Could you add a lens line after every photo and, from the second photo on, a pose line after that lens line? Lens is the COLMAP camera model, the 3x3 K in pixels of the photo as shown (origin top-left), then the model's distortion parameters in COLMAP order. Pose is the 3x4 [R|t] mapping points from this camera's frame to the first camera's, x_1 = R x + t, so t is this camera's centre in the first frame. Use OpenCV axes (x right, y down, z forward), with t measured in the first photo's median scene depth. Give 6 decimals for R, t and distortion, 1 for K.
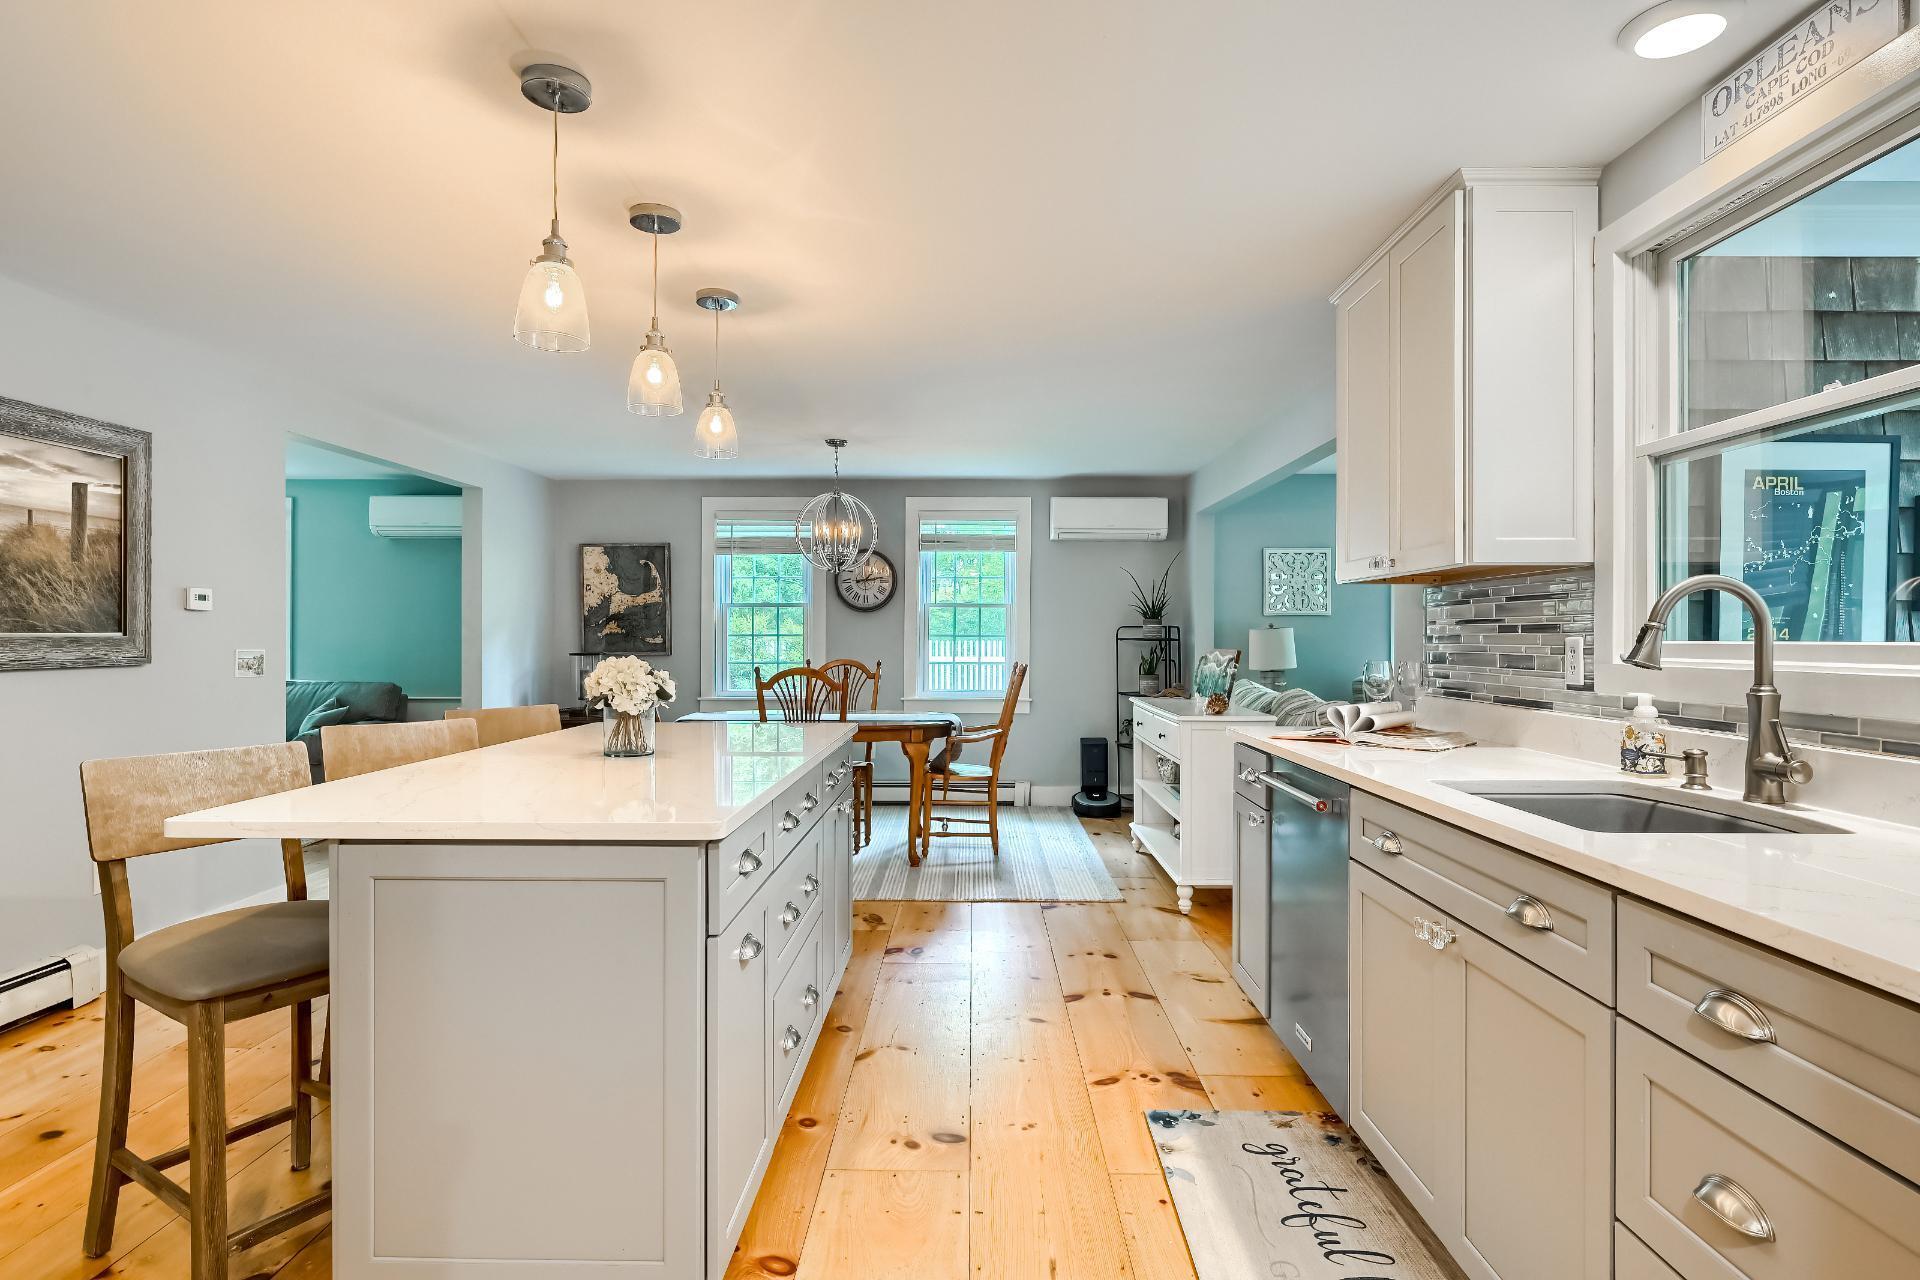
lens RADIAL K [[1016.3, 0, 960.0], [0, 1016.3, 640.0], [0, 0, 1]] dist [-0.001064, -0.000311]
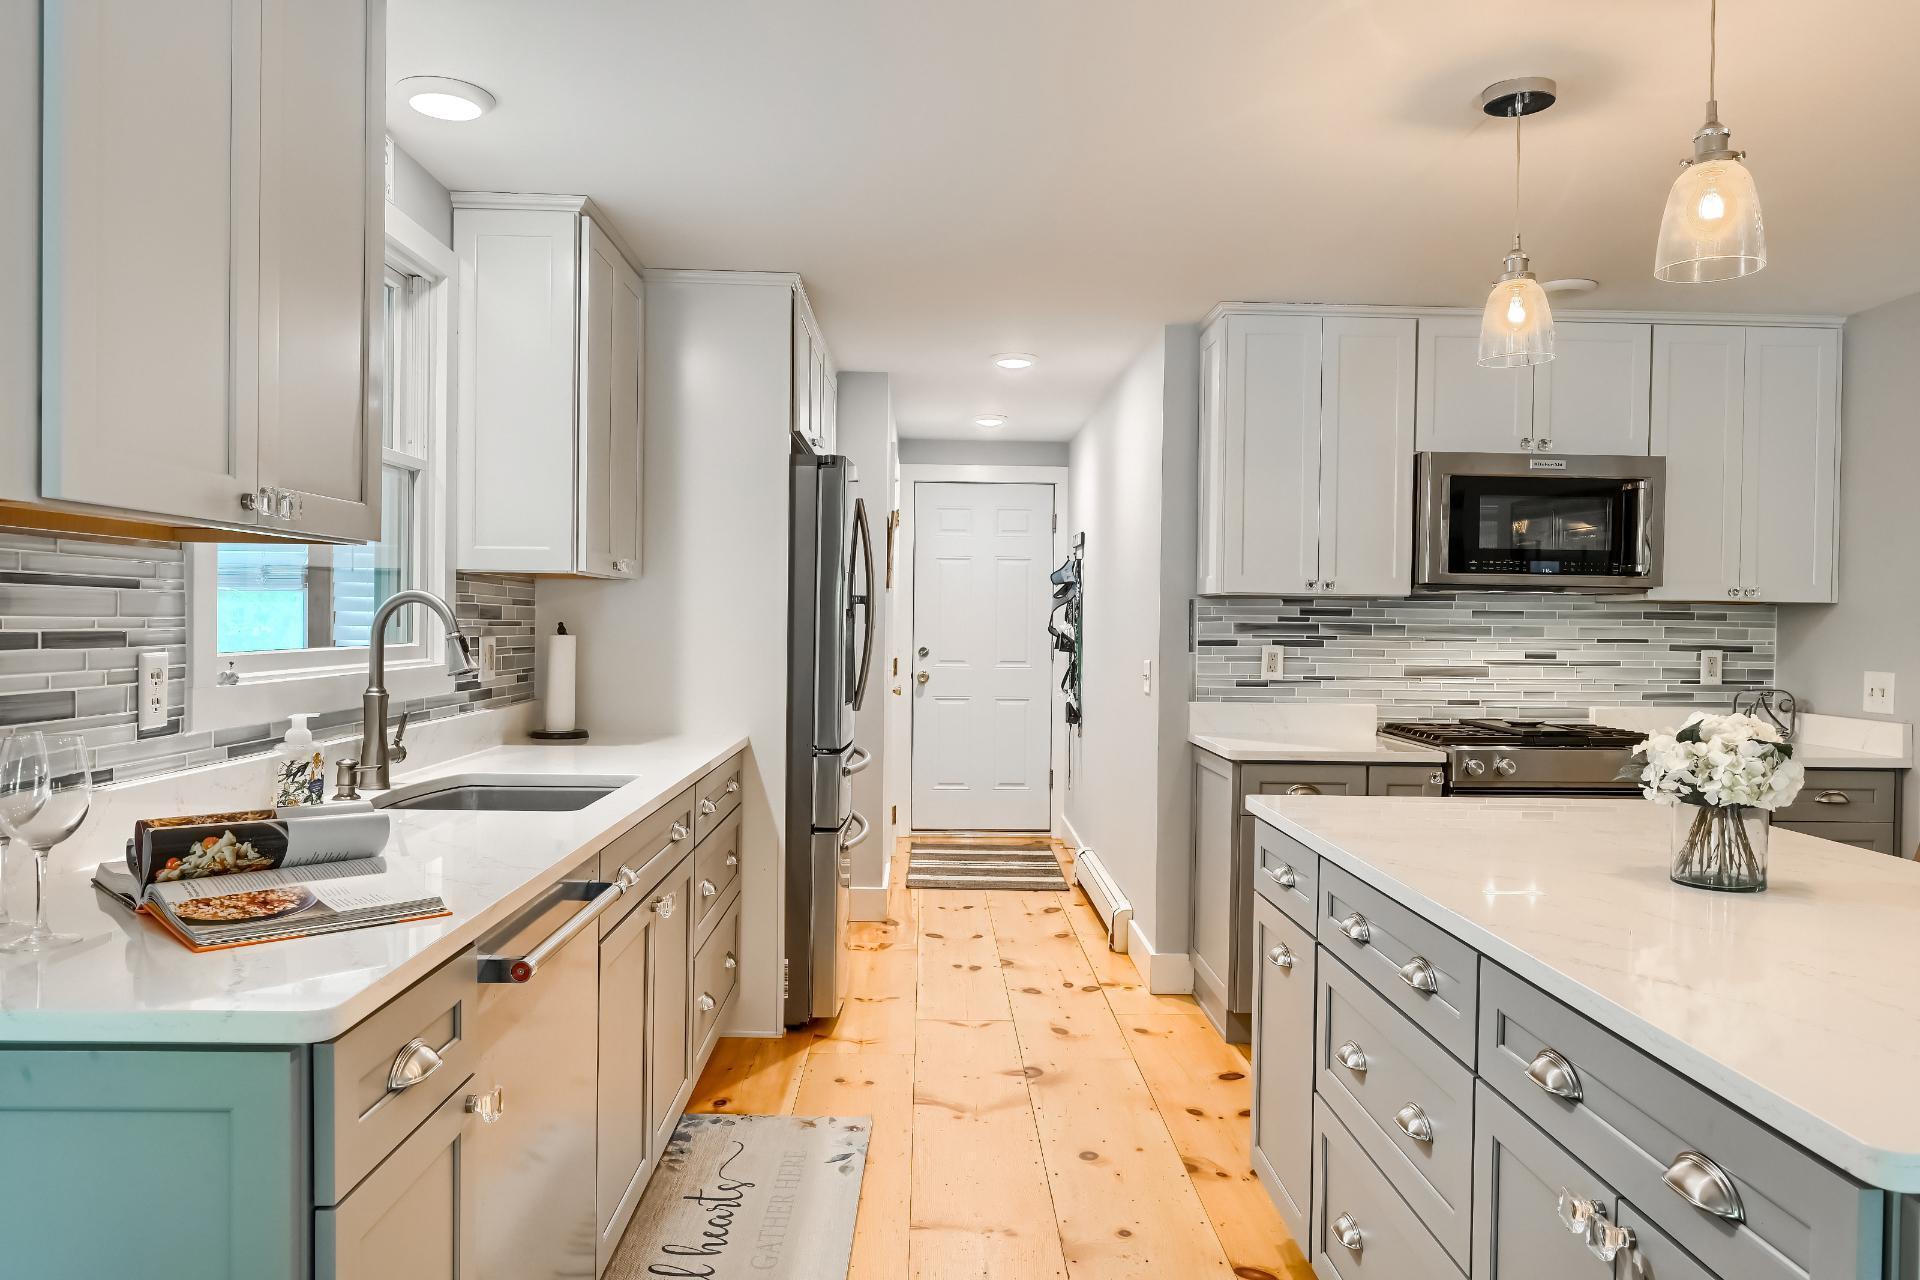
lens RADIAL K [[1297.7, 0, 960.0], [0, 1297.7, 640.0], [0, 0, 1]] dist [-0.000968, -0.000204]
pose [[-0.999117, -0.008487, -0.041153, 0.050550], [-0.009386, 0.999720, 0.021711, -0.011369], [0.040957, 0.022079, -0.998917, 0.640412]]
